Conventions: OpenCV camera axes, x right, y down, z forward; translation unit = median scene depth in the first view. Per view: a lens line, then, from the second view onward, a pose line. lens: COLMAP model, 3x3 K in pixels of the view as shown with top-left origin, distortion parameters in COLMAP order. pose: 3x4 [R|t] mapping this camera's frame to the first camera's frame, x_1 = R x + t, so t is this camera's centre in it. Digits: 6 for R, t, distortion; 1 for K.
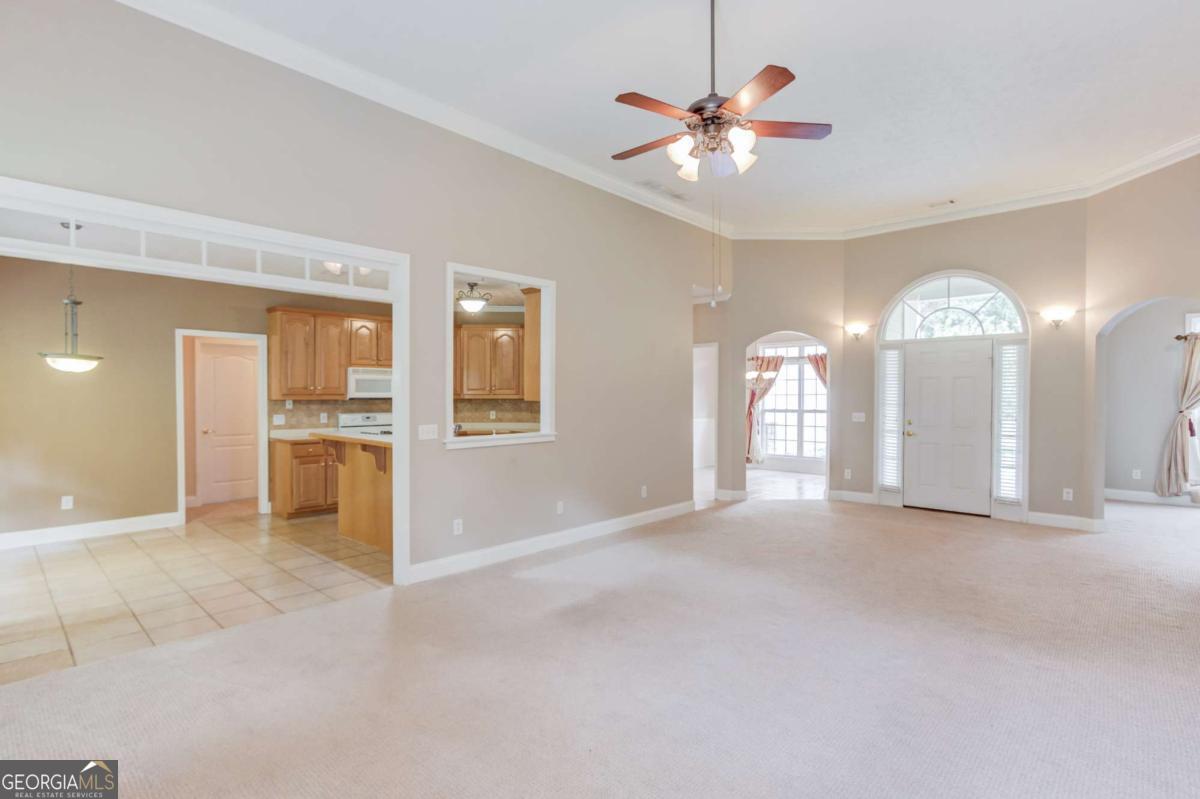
lens RADIAL K [[580.2, 0, 607.8], [0, 580.2, 401.9], [0, 0, 1]] dist [0.000062, -0.000984]
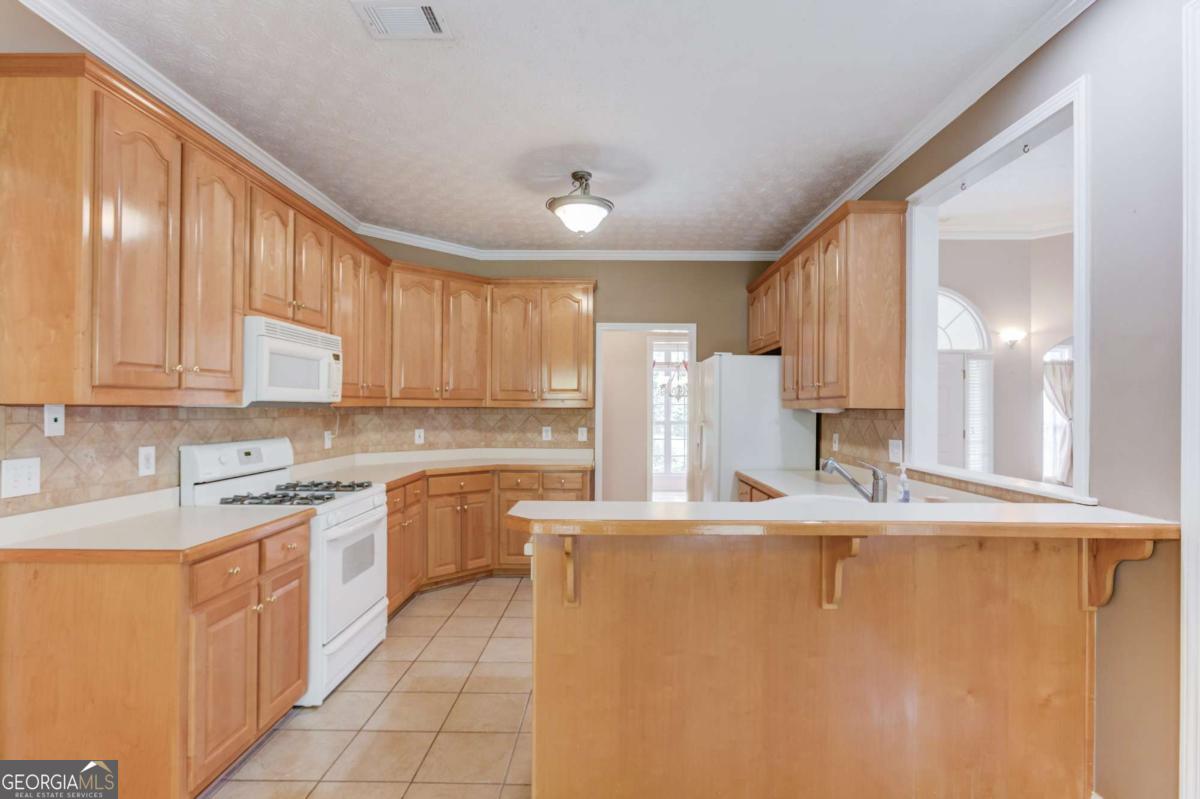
lens RADIAL K [[580.2, 0, 614.2], [0, 580.2, 405.8], [0, 0, 1]] dist [0.000062, -0.000984]
pose [[0.747581, 0.006086, 0.664142, -0.494579], [0.003575, 0.999907, -0.013187, 0.001462], [-0.664161, 0.012232, 0.747490, 0.560009]]
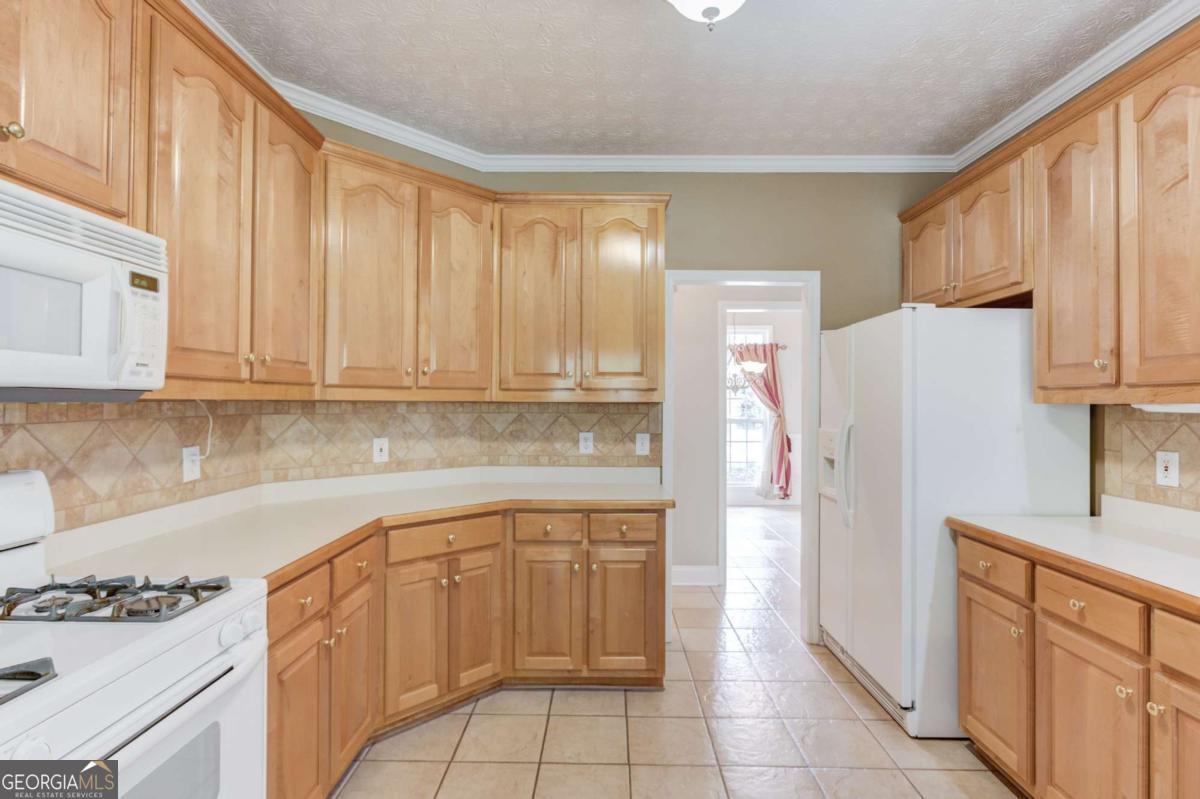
lens RADIAL K [[580.2, 0, 621.2], [0, 580.2, 399.9], [0, 0, 1]] dist [0.000062, -0.000984]
pose [[0.739492, 0.007028, 0.673129, -0.373866], [0.004827, 0.999864, -0.015743, -0.000617], [-0.673148, 0.014891, 0.739358, 0.784204]]
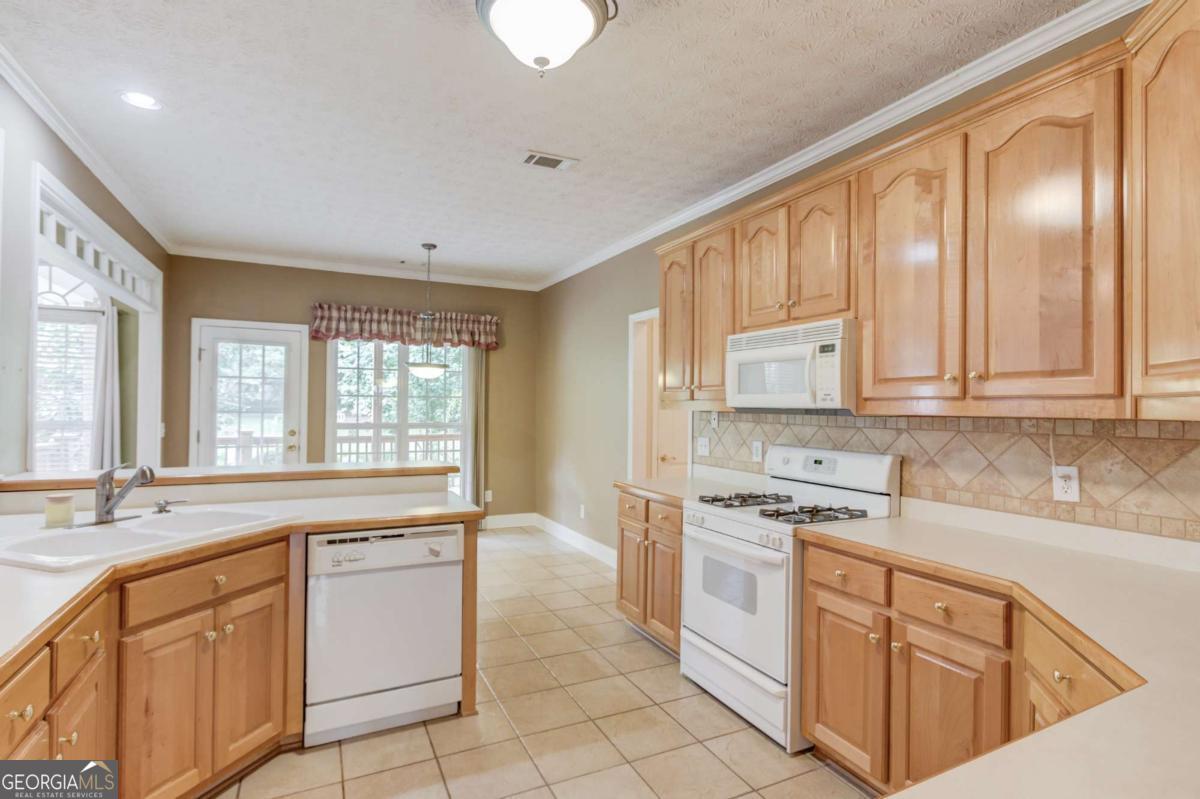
lens RADIAL K [[580.2, 0, 610.1], [0, 580.2, 407.2], [0, 0, 1]] dist [0.000062, -0.000984]
pose [[-0.367306, 0.000165, -0.930100, -0.015735], [-0.019516, 0.999778, 0.007885, -0.008708], [0.929896, 0.021048, -0.367221, 1.027473]]
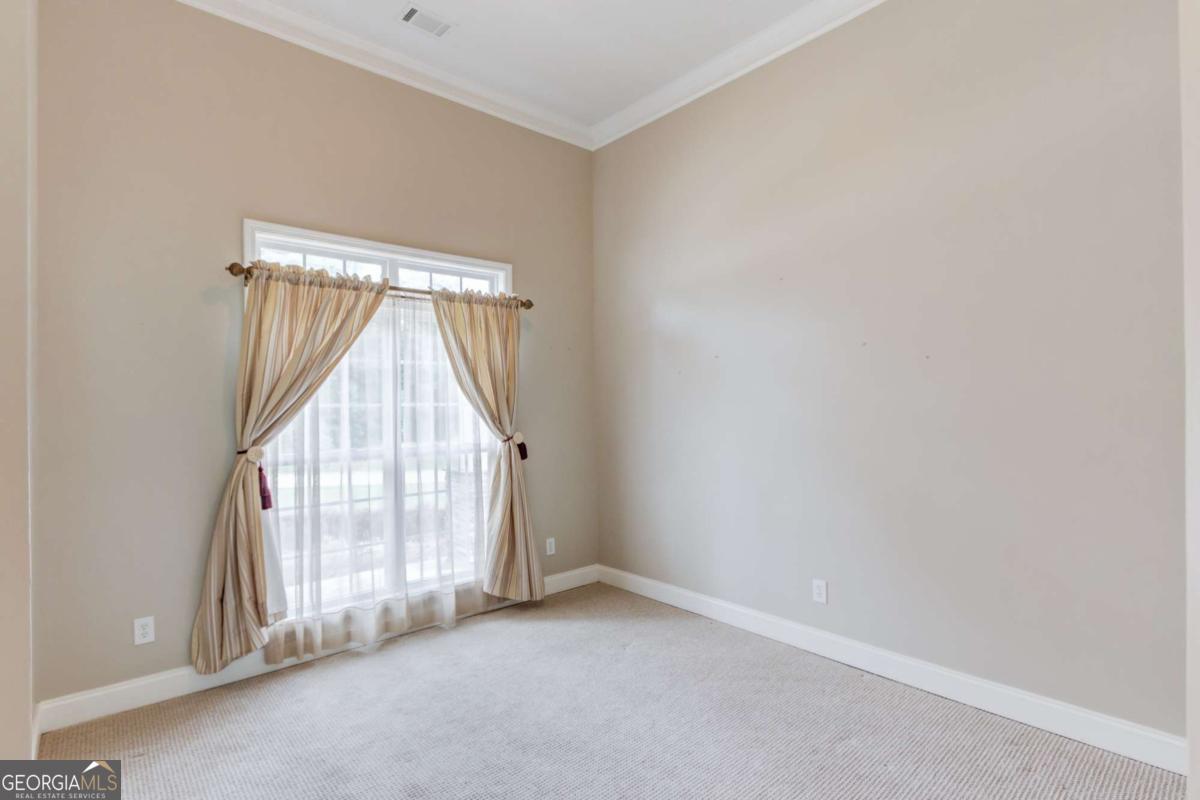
lens RADIAL K [[580.2, 0, 577.1], [0, 580.2, 404.1], [0, 0, 1]] dist [0.000062, -0.000984]
pose [[0.153574, 0.012607, 0.988057, 0.624843], [0.034789, 0.999230, -0.018157, -0.001009], [-0.987525, 0.037162, 0.153017, 0.708164]]
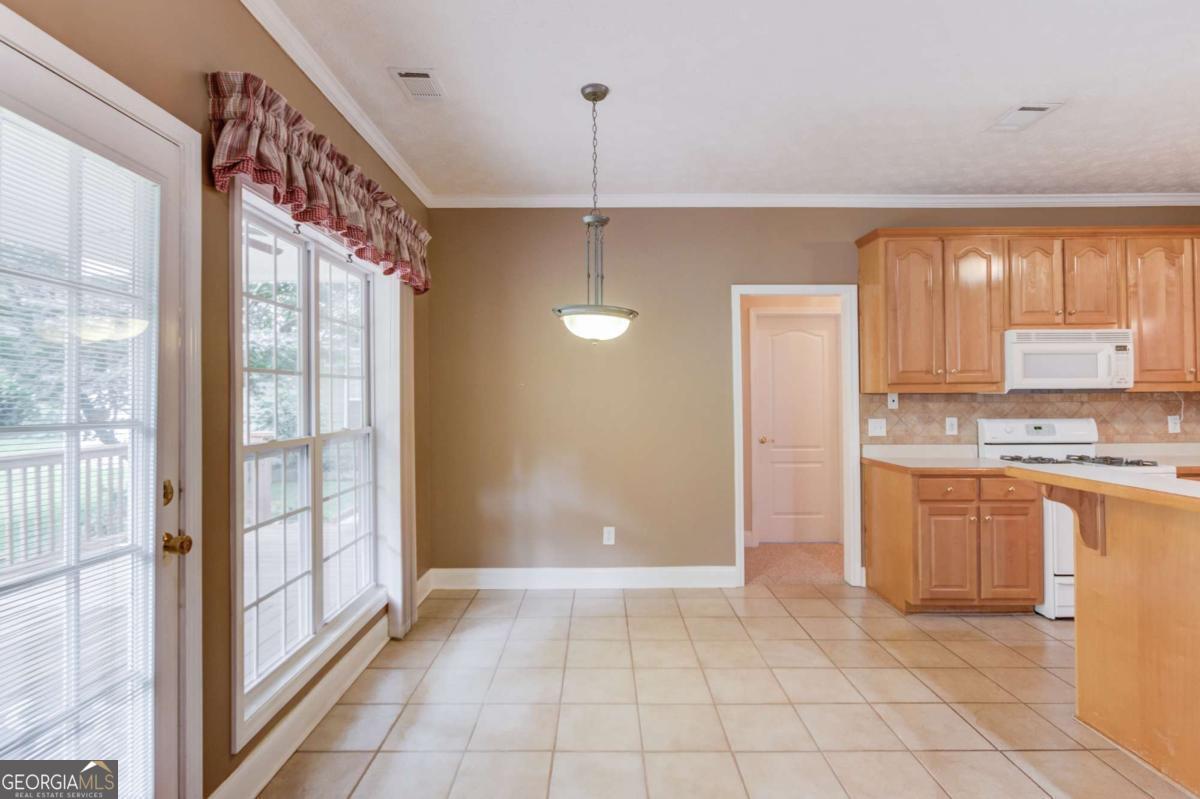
lens RADIAL K [[580.2, 0, 584.7], [0, 580.2, 387.2], [0, 0, 1]] dist [0.000062, -0.000984]
pose [[0.656068, -0.016785, -0.754515, -0.291720], [-0.003452, 0.999675, -0.025240, 0.005409], [0.754694, 0.019164, 0.655797, 0.360685]]
